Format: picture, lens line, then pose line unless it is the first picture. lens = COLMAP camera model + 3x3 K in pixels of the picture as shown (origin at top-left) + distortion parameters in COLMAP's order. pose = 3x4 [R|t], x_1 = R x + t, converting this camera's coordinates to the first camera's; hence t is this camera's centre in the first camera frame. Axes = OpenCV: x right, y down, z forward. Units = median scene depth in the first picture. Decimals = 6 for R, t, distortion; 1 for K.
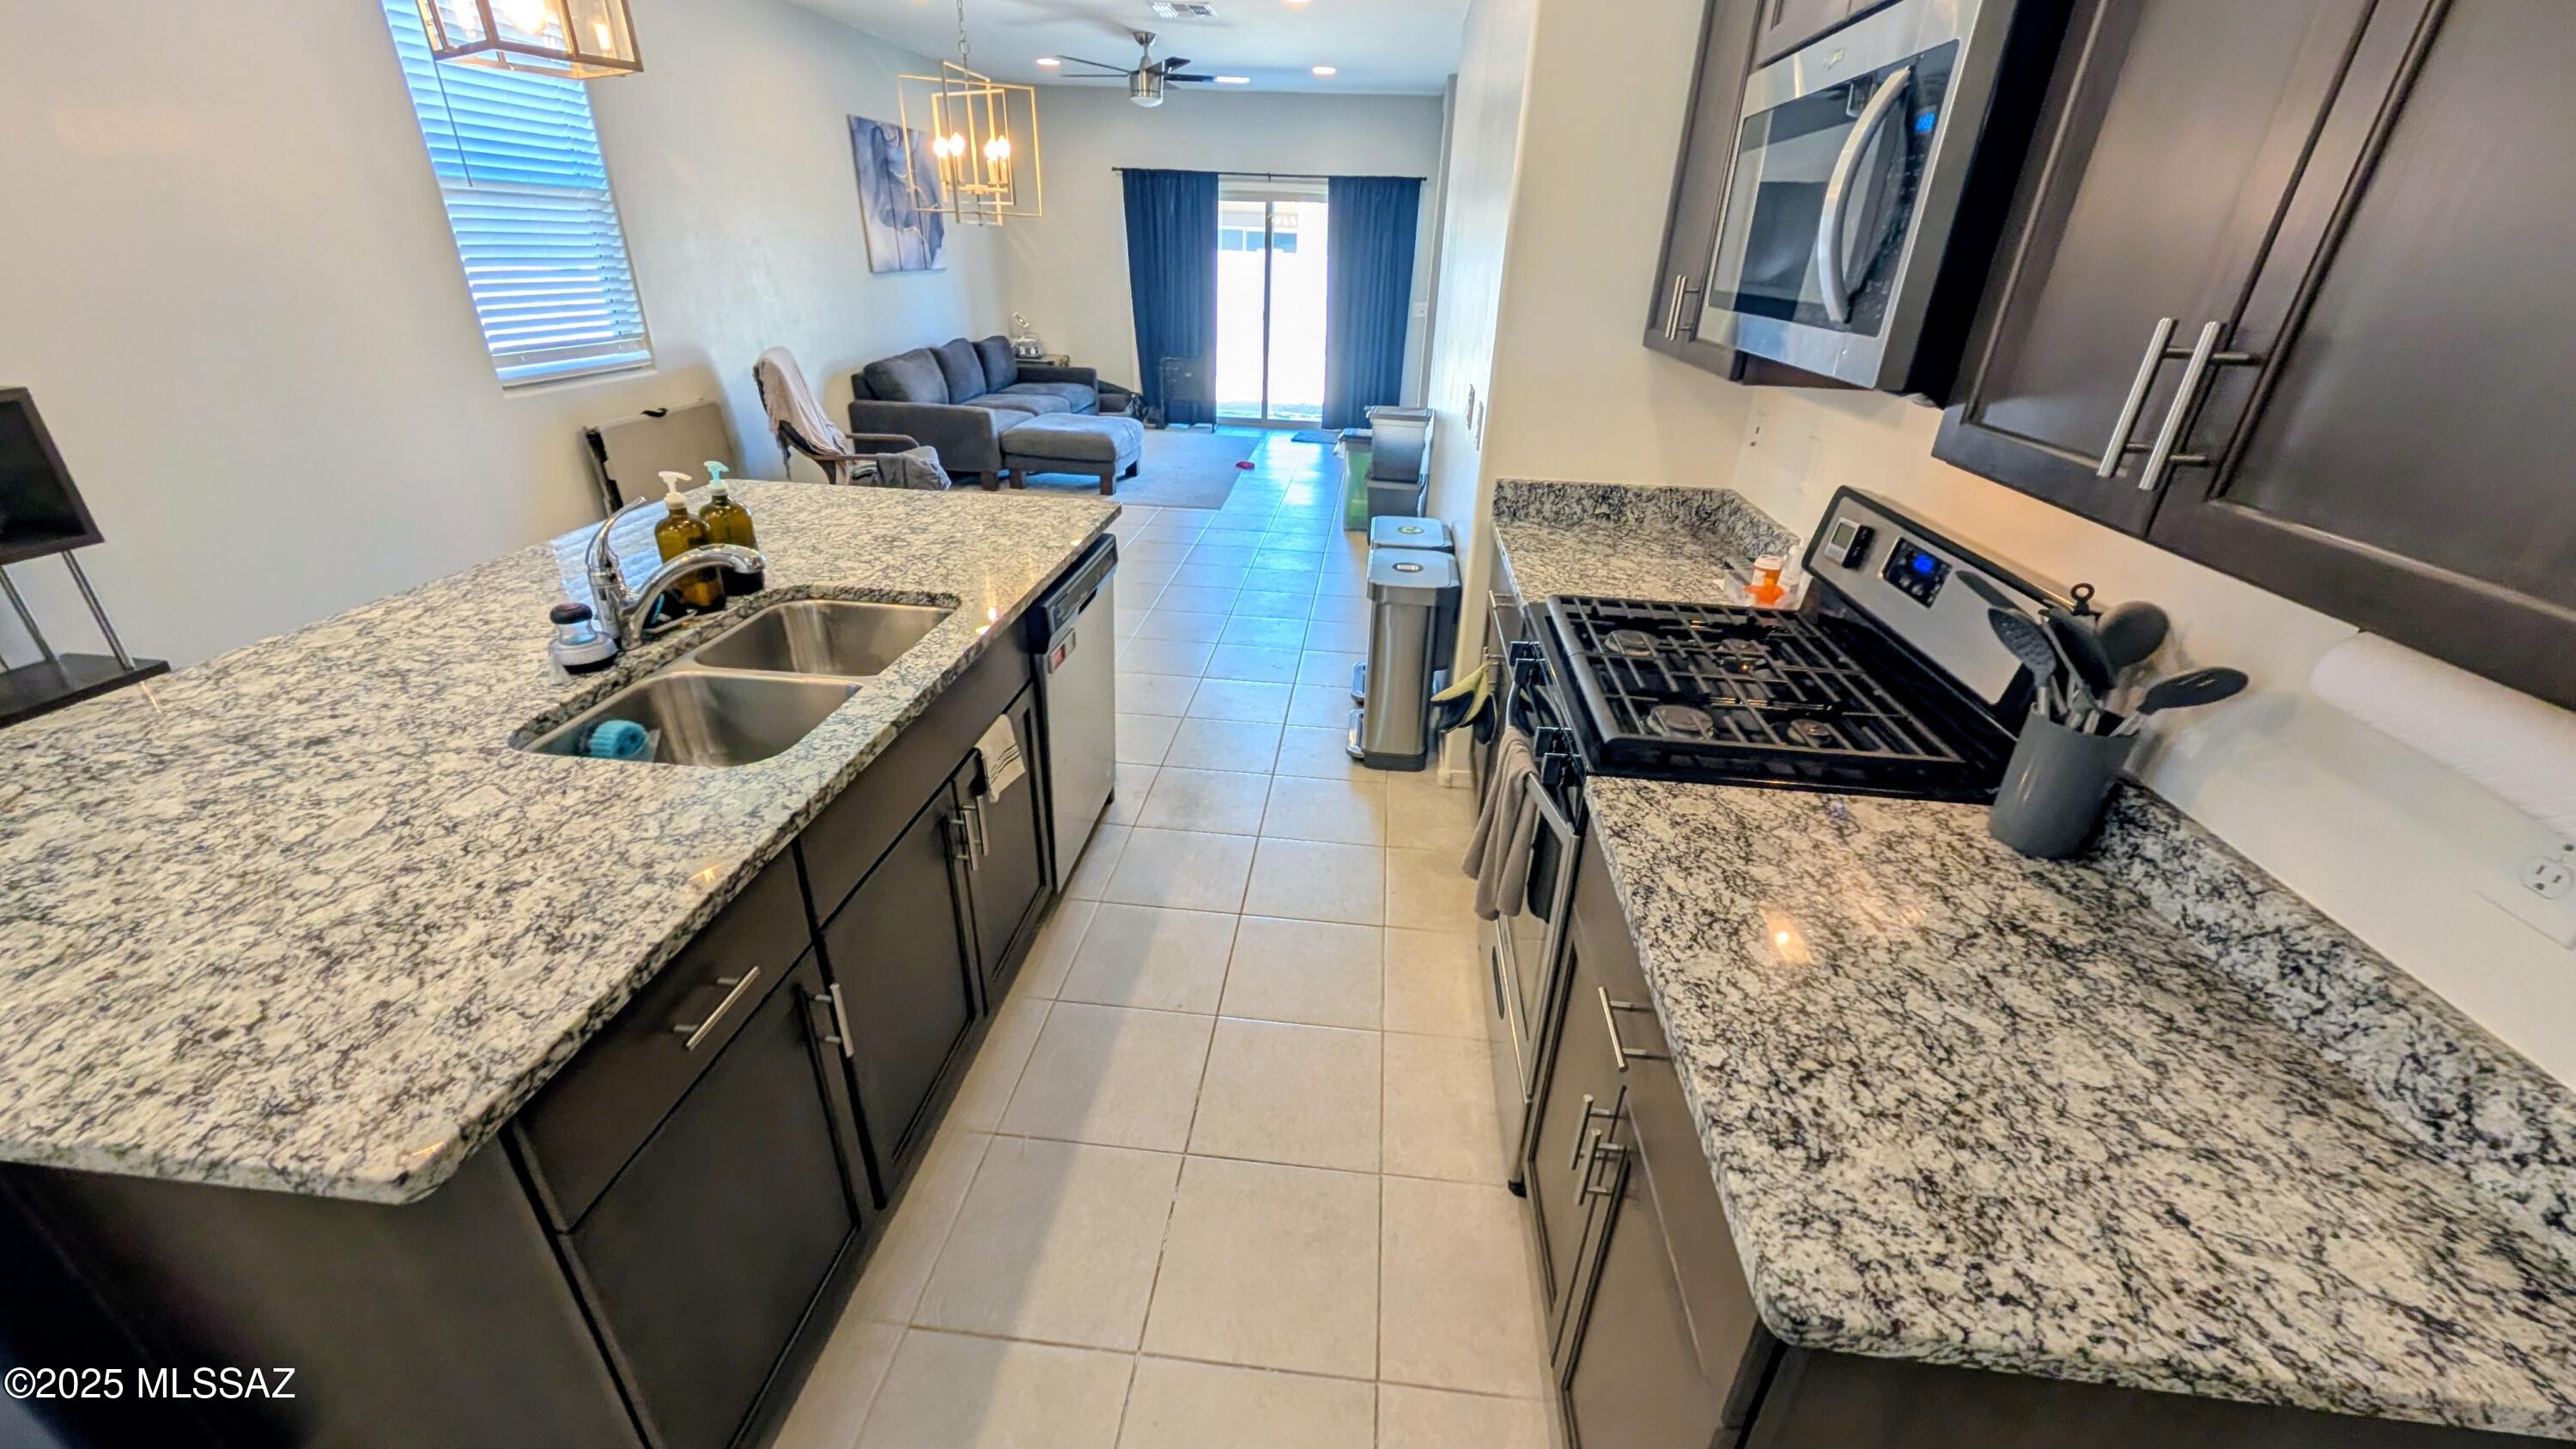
lens RADIAL K [[970.5, 0, 1290.0], [0, 970.5, 725.6], [0, 0, 1]] dist [0.001412, 0.000240]
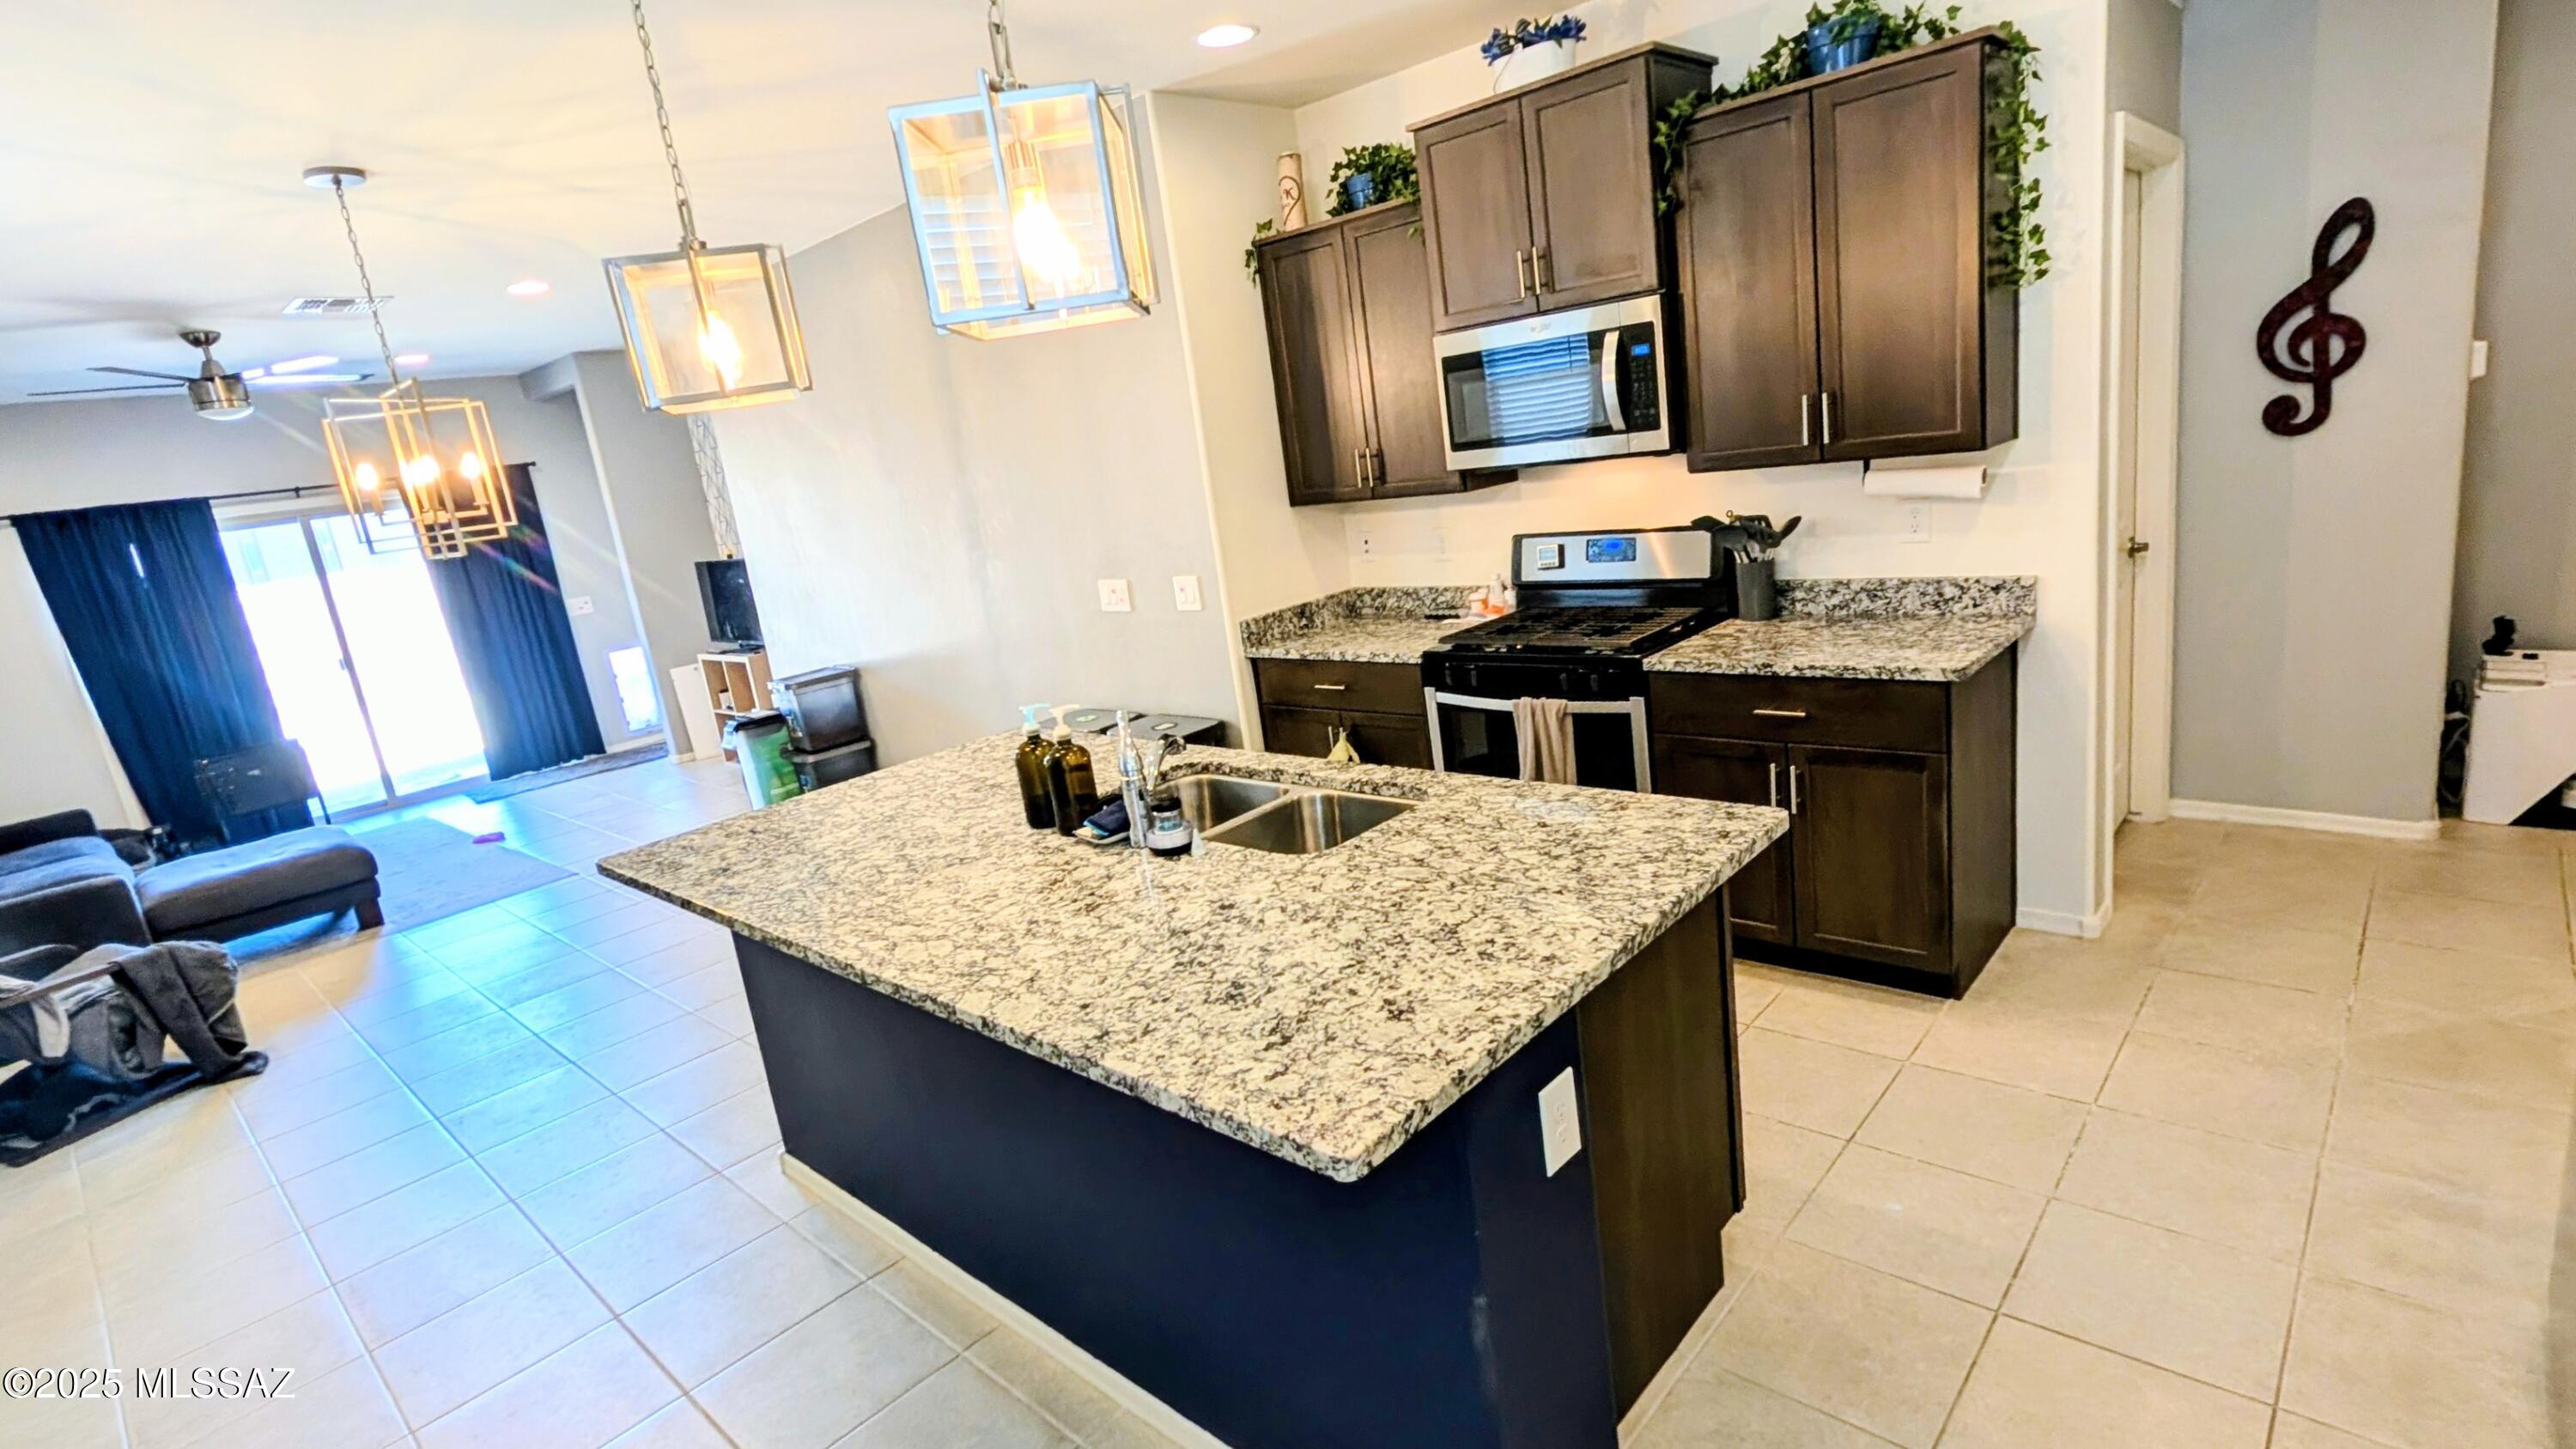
lens RADIAL K [[1228.9, 0, 1289.9], [0, 1228.9, 729.0], [0, 0, 1]] dist [0.001789, 0.000691]
pose [[0.593965, -0.298417, 0.747096, -1.372856], [0.487844, 0.872036, -0.039529, -0.050702], [-0.639699, 0.387945, 0.663539, -0.070383]]
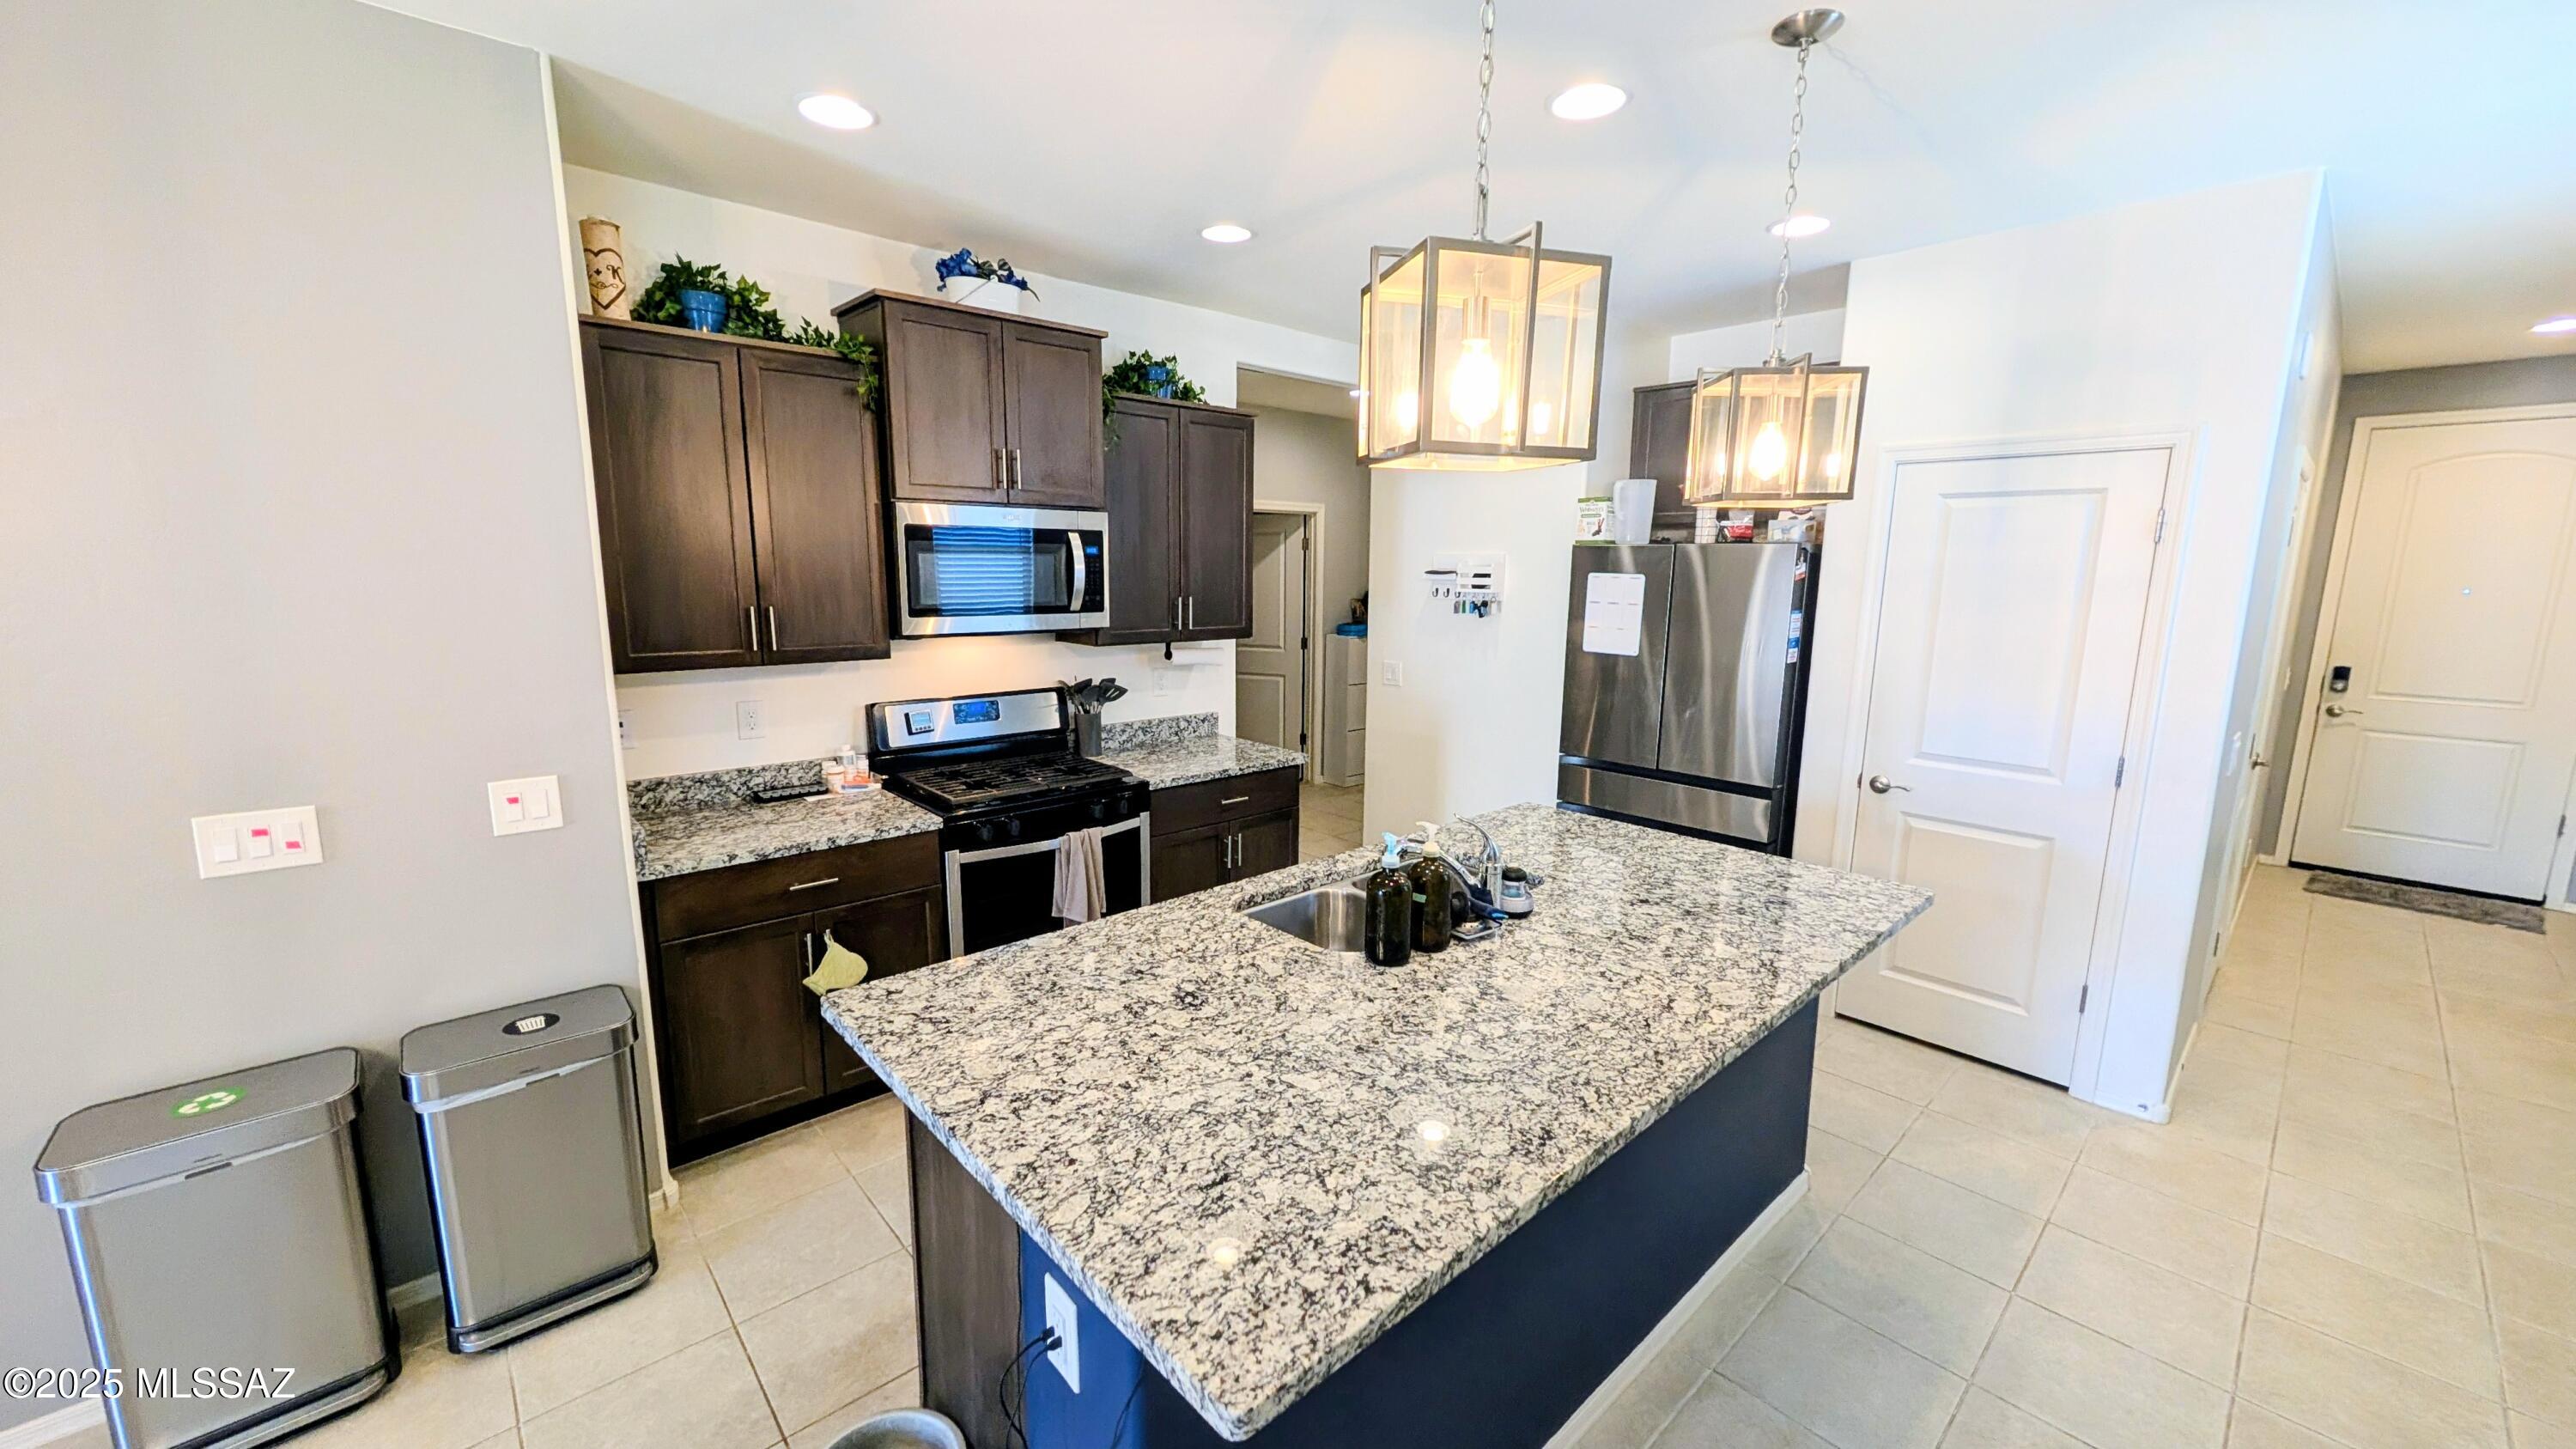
lens RADIAL K [[970.5, 0, 1290.0], [0, 970.5, 725.6], [0, 0, 1]] dist [0.001412, 0.000240]
pose [[-0.743077, -0.152616, 0.651571, -1.103092], [0.263360, 0.828391, 0.494378, -0.852319], [-0.615206, 0.538959, -0.575366, 1.510561]]
